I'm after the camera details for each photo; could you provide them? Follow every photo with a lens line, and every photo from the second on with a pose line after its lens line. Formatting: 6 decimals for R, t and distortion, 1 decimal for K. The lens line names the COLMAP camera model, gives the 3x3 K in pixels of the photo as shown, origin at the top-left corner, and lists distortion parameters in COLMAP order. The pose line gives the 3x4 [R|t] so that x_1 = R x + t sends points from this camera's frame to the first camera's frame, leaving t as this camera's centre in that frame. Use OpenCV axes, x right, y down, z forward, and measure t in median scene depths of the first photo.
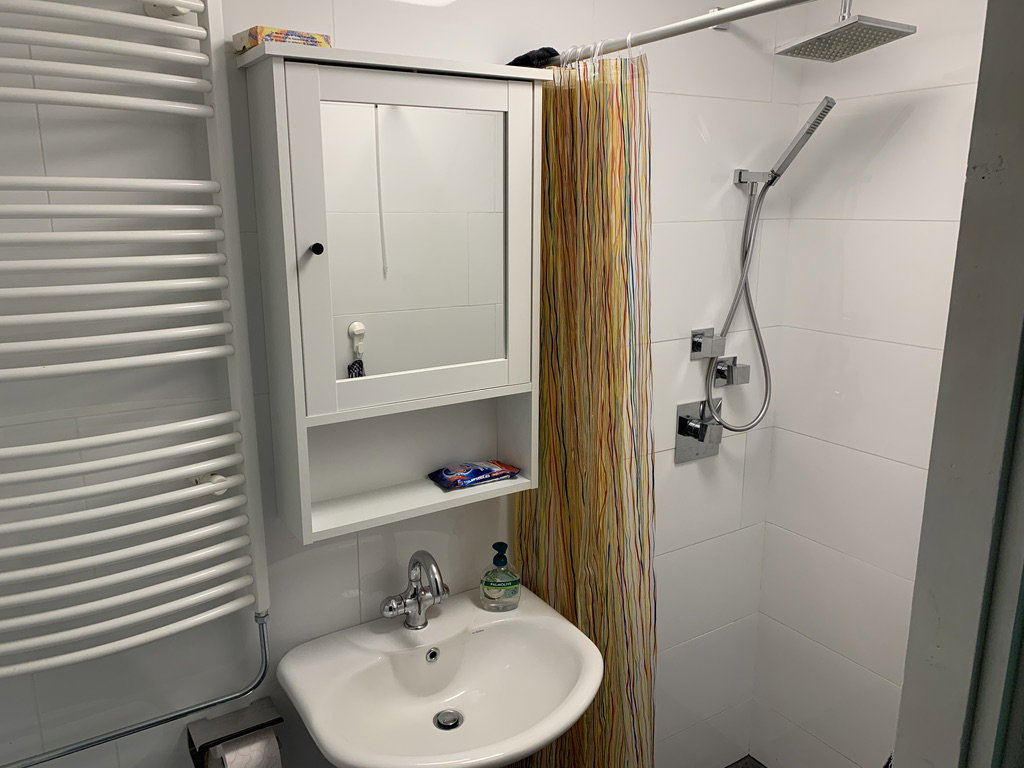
lens RADIAL K [[771.1, 0, 512.0], [0, 771.1, 384.0], [0, 0, 1]] dist [0.002221, 0.002872]
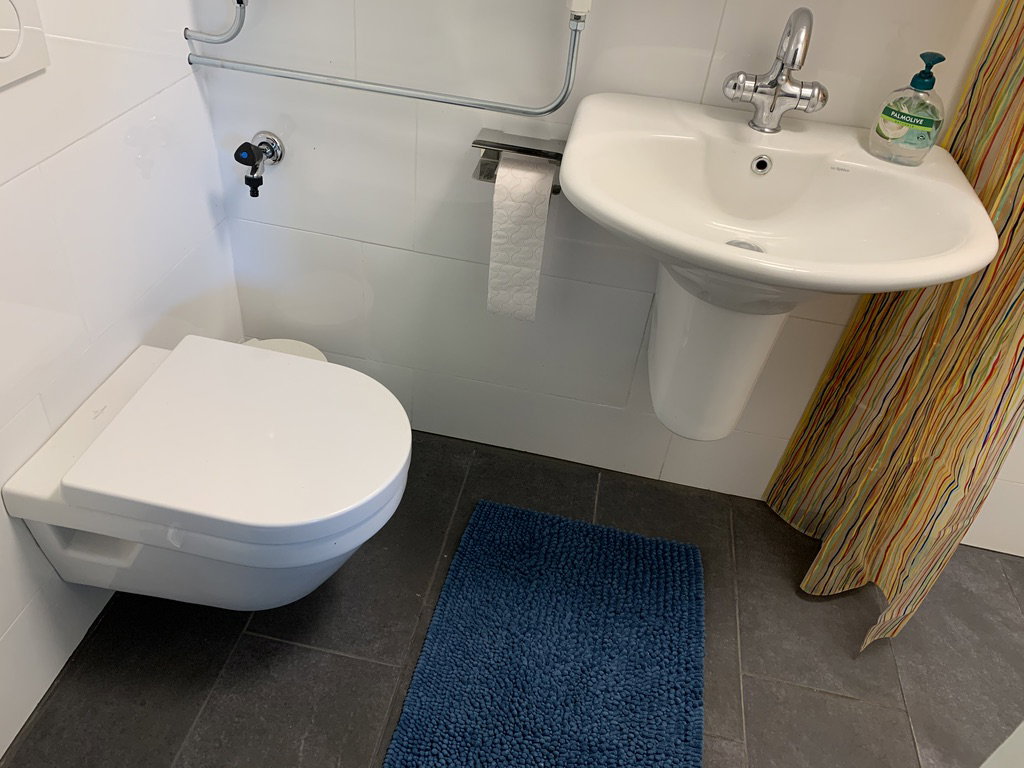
lens RADIAL K [[771.1, 0, 512.0], [0, 771.1, 384.0], [0, 0, 1]] dist [0.002221, 0.002872]
pose [[0.734420, 0.470285, -0.489346, 0.176142], [-0.229888, 0.850763, 0.472604, 0.223415], [0.638576, -0.234595, 0.732930, 0.237286]]
